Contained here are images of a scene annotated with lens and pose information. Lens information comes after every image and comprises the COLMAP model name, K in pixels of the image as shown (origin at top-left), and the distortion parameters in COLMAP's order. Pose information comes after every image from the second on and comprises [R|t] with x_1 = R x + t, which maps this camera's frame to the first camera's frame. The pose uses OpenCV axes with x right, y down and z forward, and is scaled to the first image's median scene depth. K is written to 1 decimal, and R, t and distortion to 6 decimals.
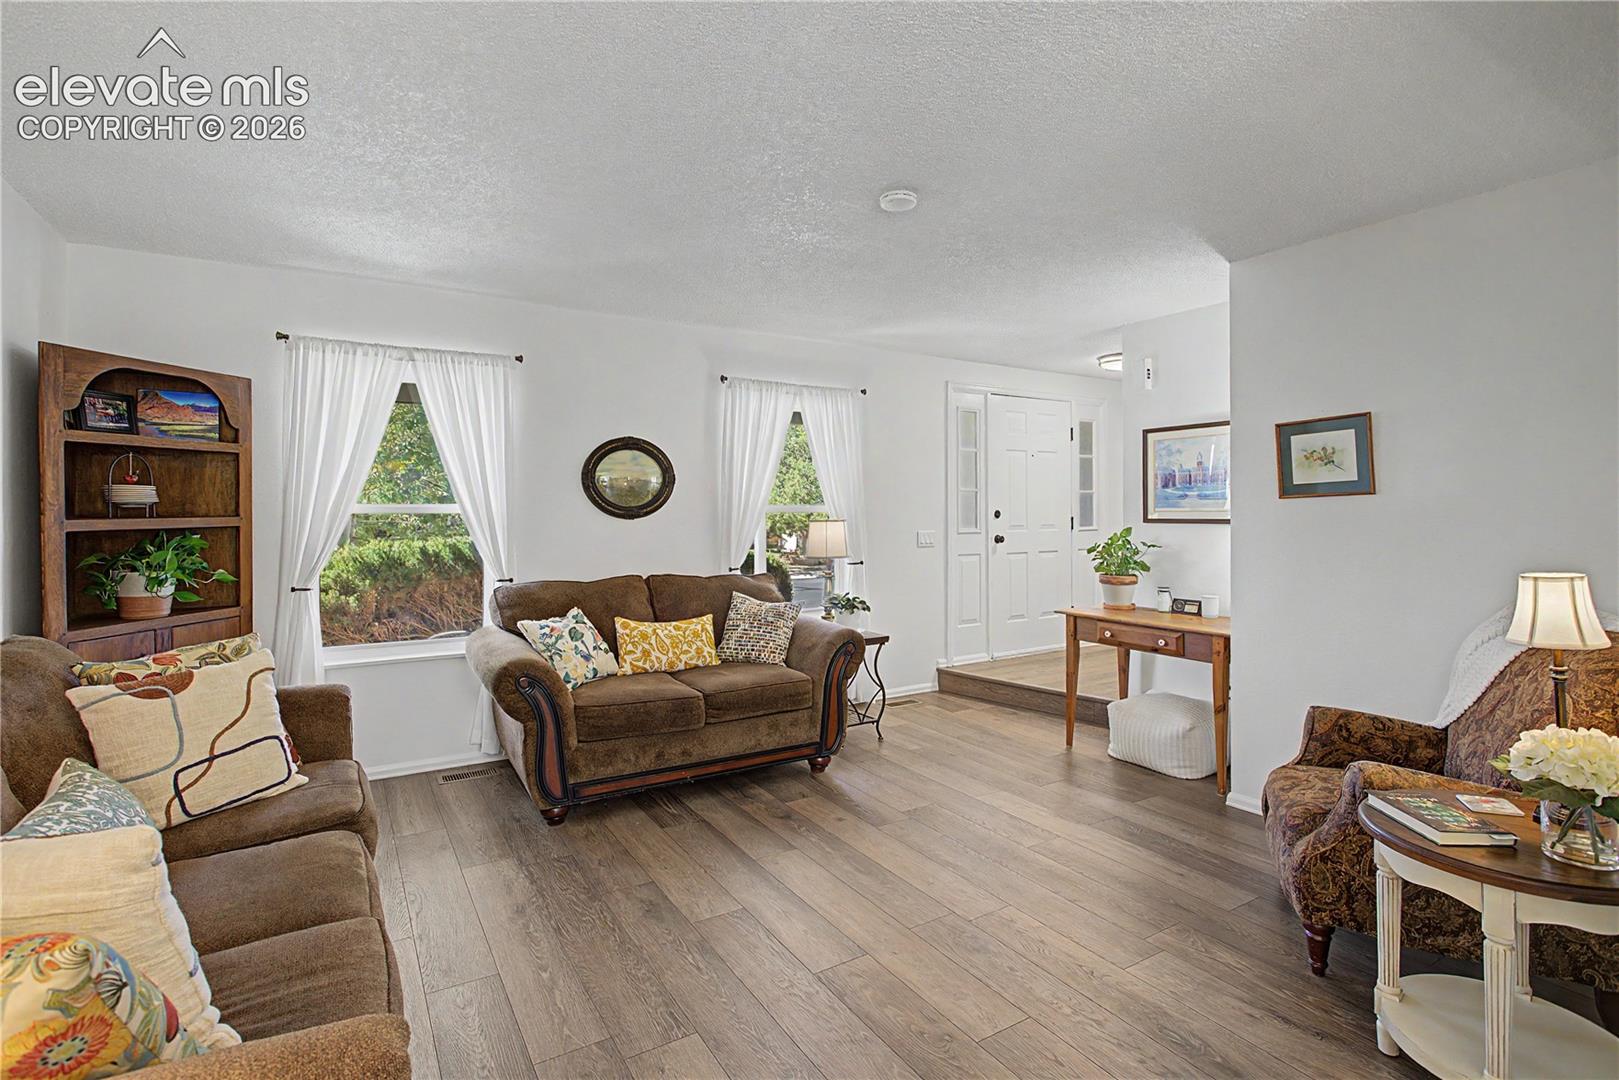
lens RADIAL K [[772.1, 0, 809.8], [0, 772.1, 522.0], [0, 0, 1]] dist [-0.004789, -0.000039]
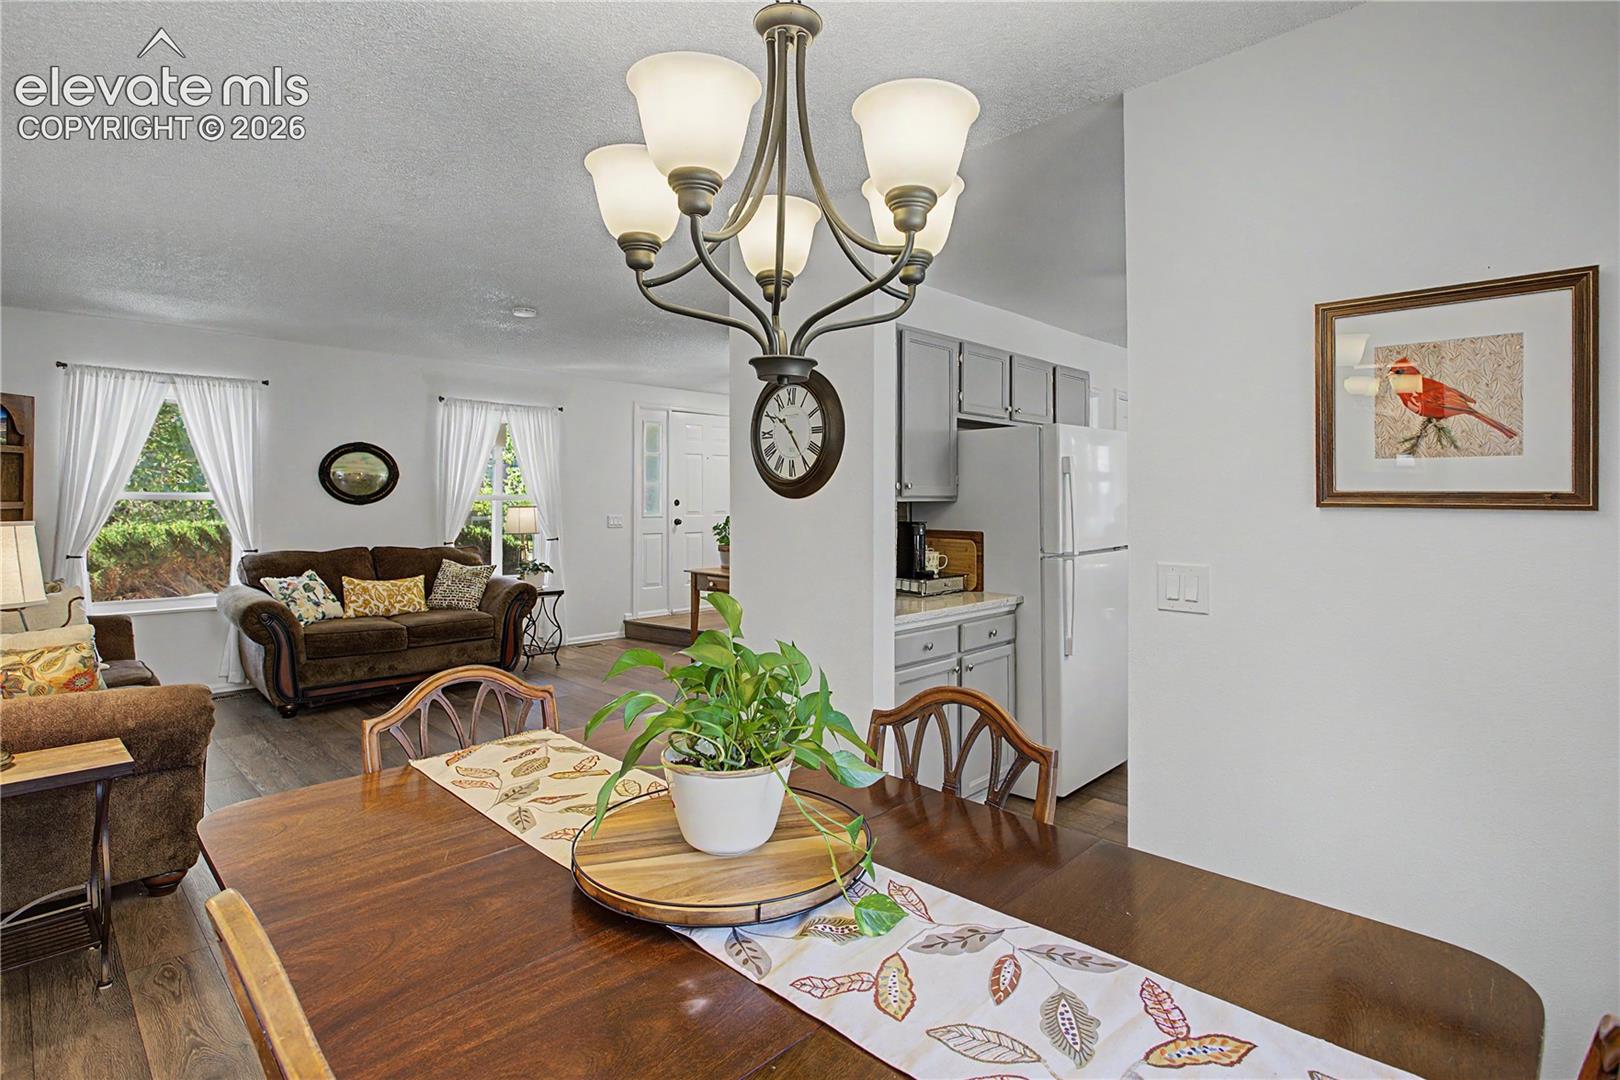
lens RADIAL K [[799.6, 0, 804.5], [0, 799.6, 498.1], [0, 0, 1]] dist [0.003316, 0.001043]
pose [[0.974036, 0.006711, 0.226294, 0.216392], [-0.003028, 0.999857, -0.016616, 0.005695], [-0.226374, 0.015500, 0.973917, -0.549810]]
